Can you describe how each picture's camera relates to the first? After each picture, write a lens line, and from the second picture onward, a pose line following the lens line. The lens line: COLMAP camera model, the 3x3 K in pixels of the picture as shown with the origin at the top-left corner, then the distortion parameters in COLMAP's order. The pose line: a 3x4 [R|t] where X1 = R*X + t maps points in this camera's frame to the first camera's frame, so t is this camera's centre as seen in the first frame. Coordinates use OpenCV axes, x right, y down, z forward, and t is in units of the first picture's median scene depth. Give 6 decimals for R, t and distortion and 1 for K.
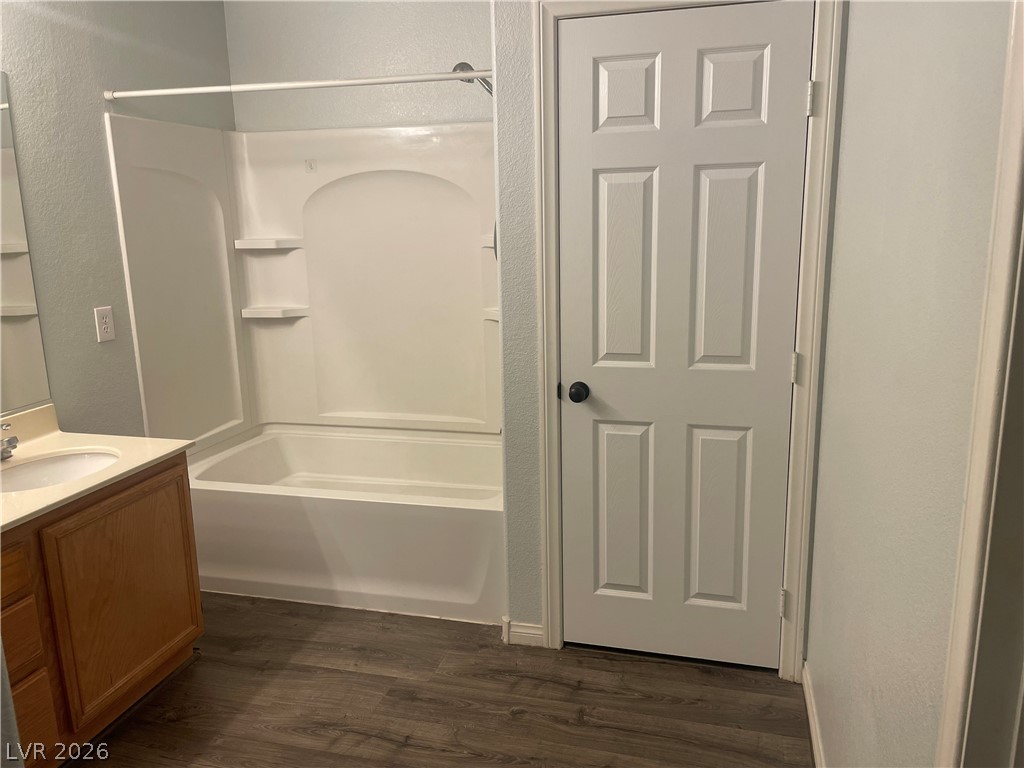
lens RADIAL K [[775.2, 0, 516.8], [0, 775.2, 379.7], [0, 0, 1]] dist [0.053715, -0.055474]
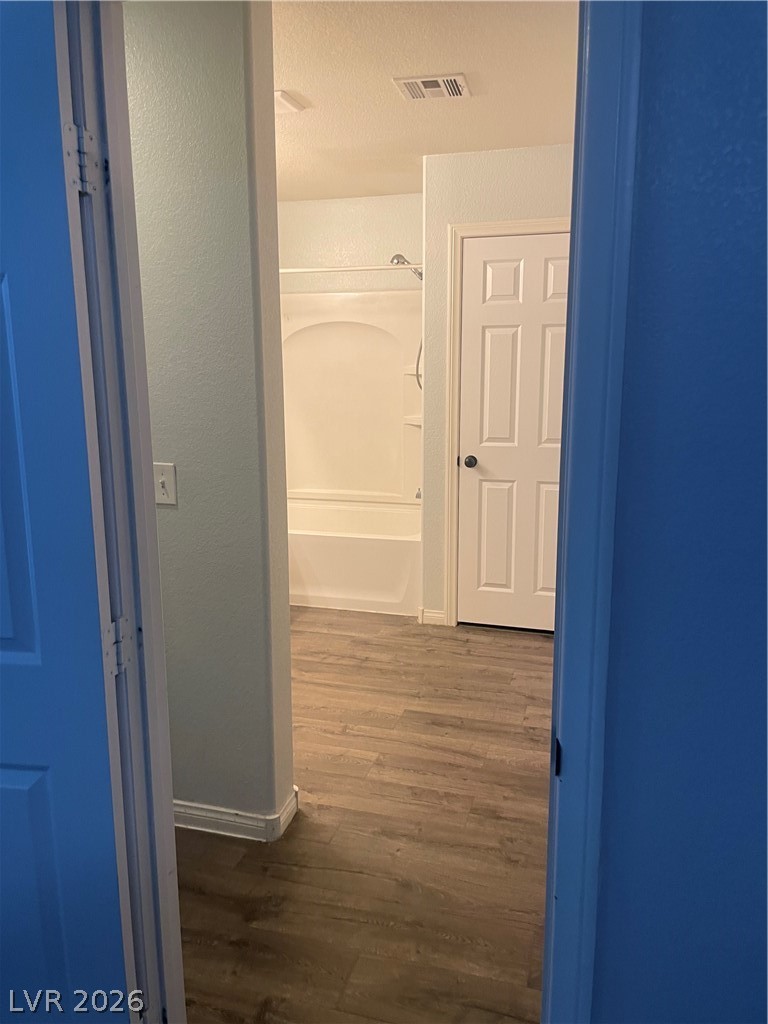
lens RADIAL K [[775.2, 0, 380.9], [0, 775.2, 510.2], [0, 0, 1]] dist [0.053715, -0.055474]
pose [[0.999603, 0.018432, -0.021313, -0.071851], [-0.018543, 0.999815, -0.005021, 0.129887], [0.021216, 0.005414, 0.999760, -0.632914]]
